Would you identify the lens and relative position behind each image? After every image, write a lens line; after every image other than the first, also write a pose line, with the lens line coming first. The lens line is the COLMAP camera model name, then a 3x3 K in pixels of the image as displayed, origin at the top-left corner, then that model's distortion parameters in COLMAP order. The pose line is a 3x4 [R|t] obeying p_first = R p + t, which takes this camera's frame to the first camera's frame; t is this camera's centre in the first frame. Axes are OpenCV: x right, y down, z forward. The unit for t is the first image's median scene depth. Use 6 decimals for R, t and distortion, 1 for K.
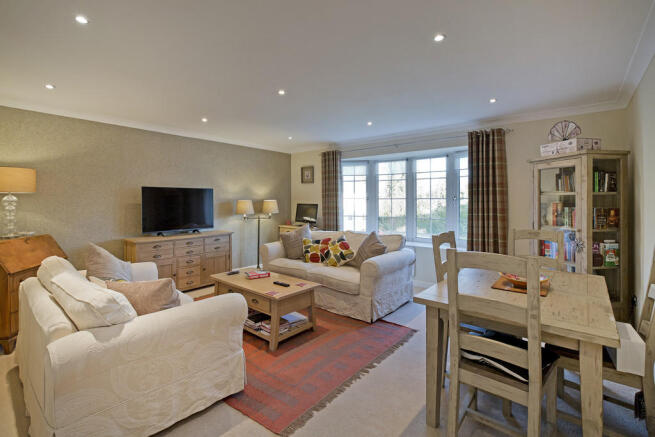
lens RADIAL K [[308.5, 0, 312.7], [0, 308.5, 199.3], [0, 0, 1]] dist [-0.017857, 0.002262]
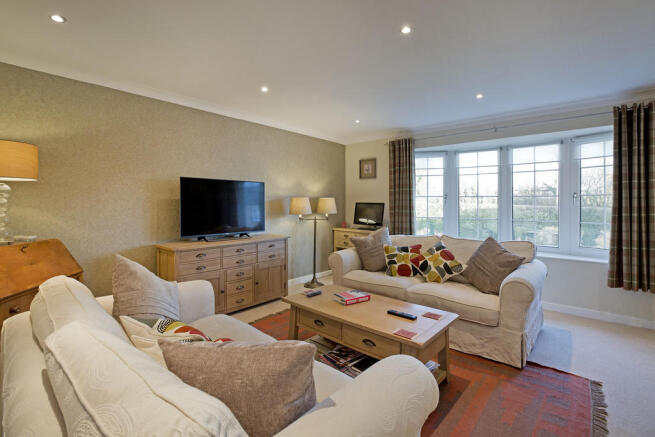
lens RADIAL K [[308.5, 0, 331.1], [0, 308.5, 202.4], [0, 0, 1]] dist [-0.017857, 0.002262]
pose [[0.999974, 0.005217, 0.004977, -0.183389], [-0.005222, 0.999986, 0.000858, 0.019803], [-0.004973, -0.000884, 0.999987, 0.229110]]
